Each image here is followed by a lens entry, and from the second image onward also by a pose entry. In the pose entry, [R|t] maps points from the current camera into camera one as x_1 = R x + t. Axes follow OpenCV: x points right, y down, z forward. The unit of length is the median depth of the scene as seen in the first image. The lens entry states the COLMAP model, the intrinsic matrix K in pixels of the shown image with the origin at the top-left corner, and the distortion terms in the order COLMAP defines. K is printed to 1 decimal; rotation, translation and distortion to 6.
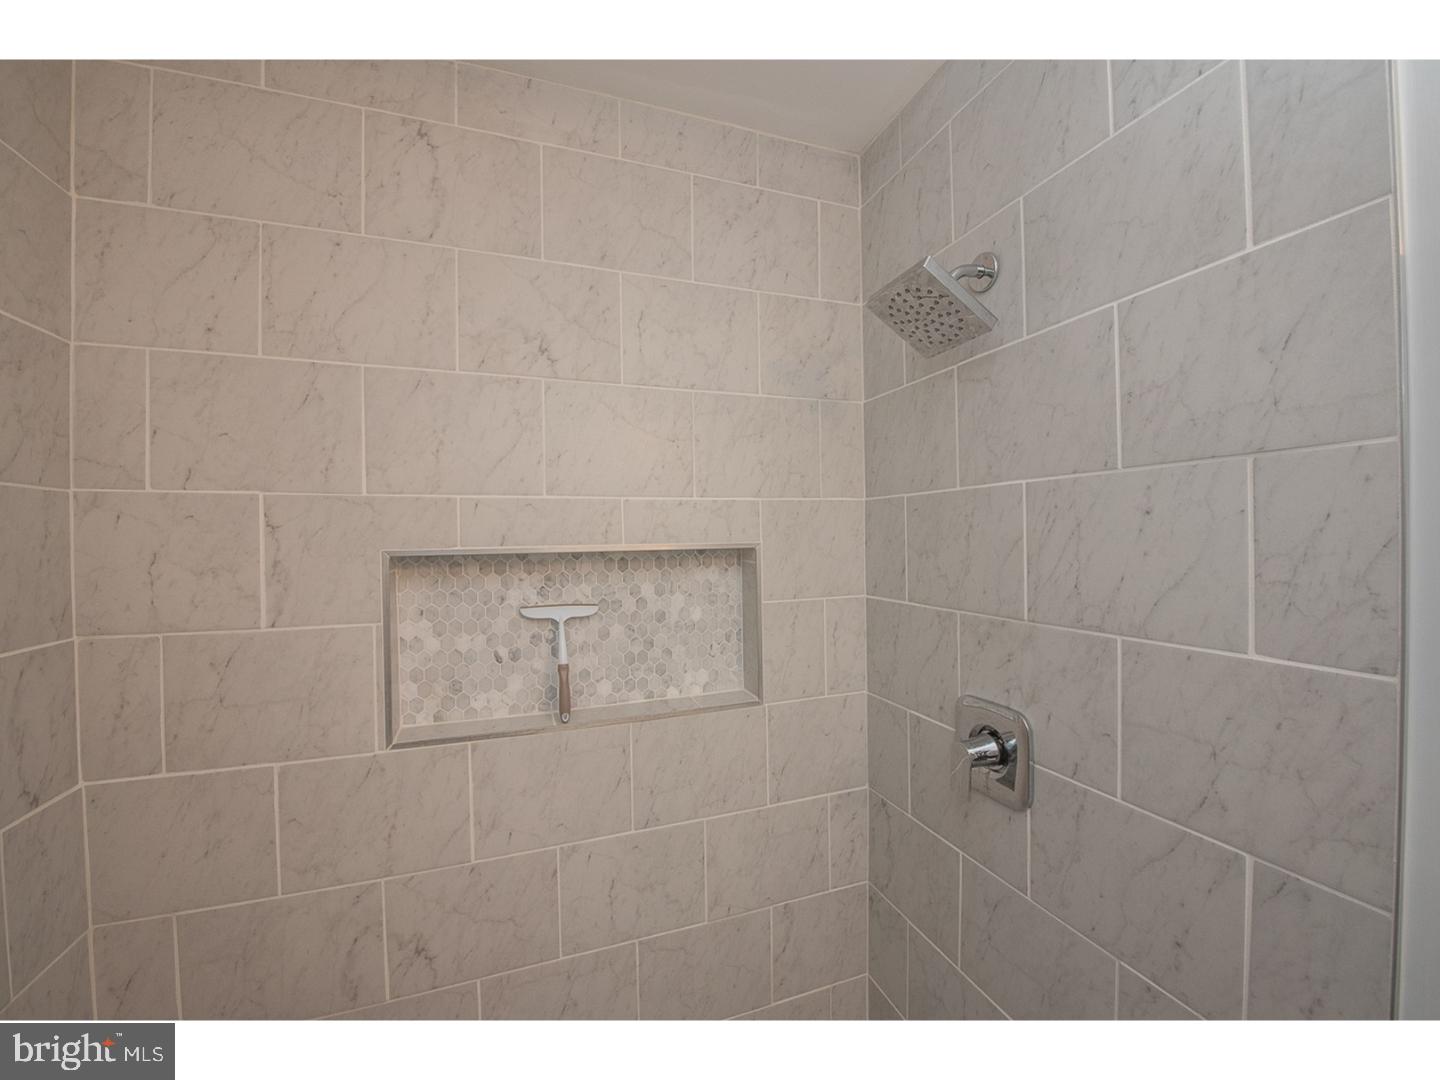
lens RADIAL K [[569.4, 0, 720.0], [0, 569.4, 540.0], [0, 0, 1]] dist [-0.015627, -0.002249]
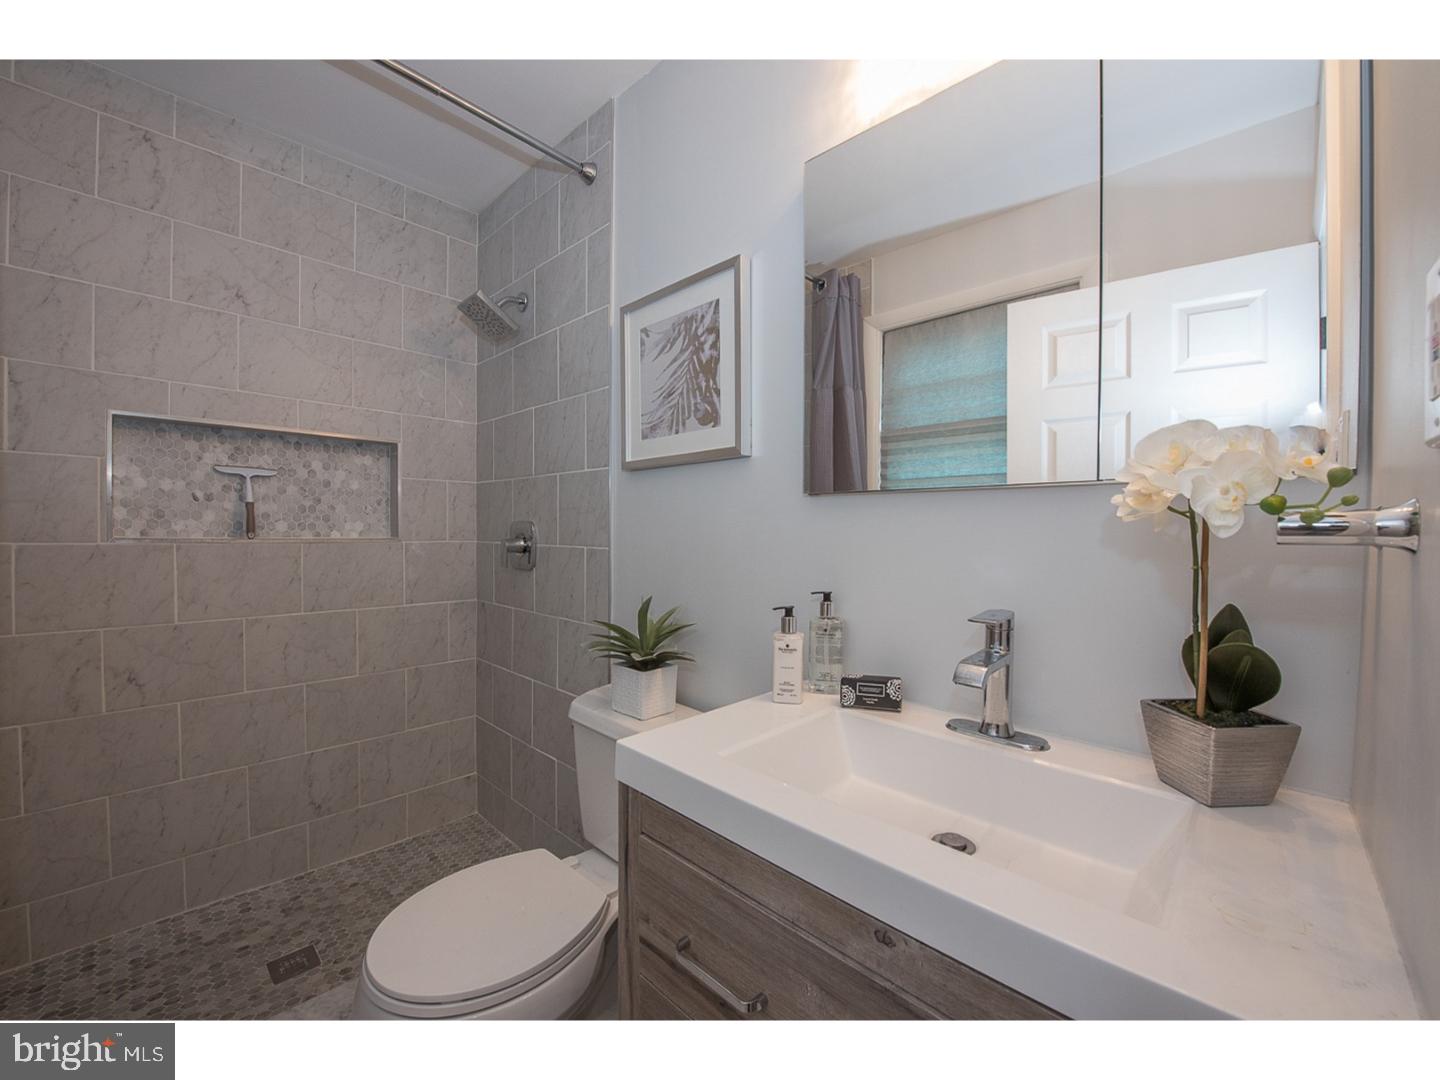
lens RADIAL K [[569.4, 0, 720.0], [0, 569.4, 540.0], [0, 0, 1]] dist [-0.015627, -0.002249]
pose [[0.889749, 0.014807, 0.456209, 0.161183], [-0.020634, 0.999757, 0.007795, 0.278098], [-0.455983, -0.016349, 0.889838, -0.923816]]
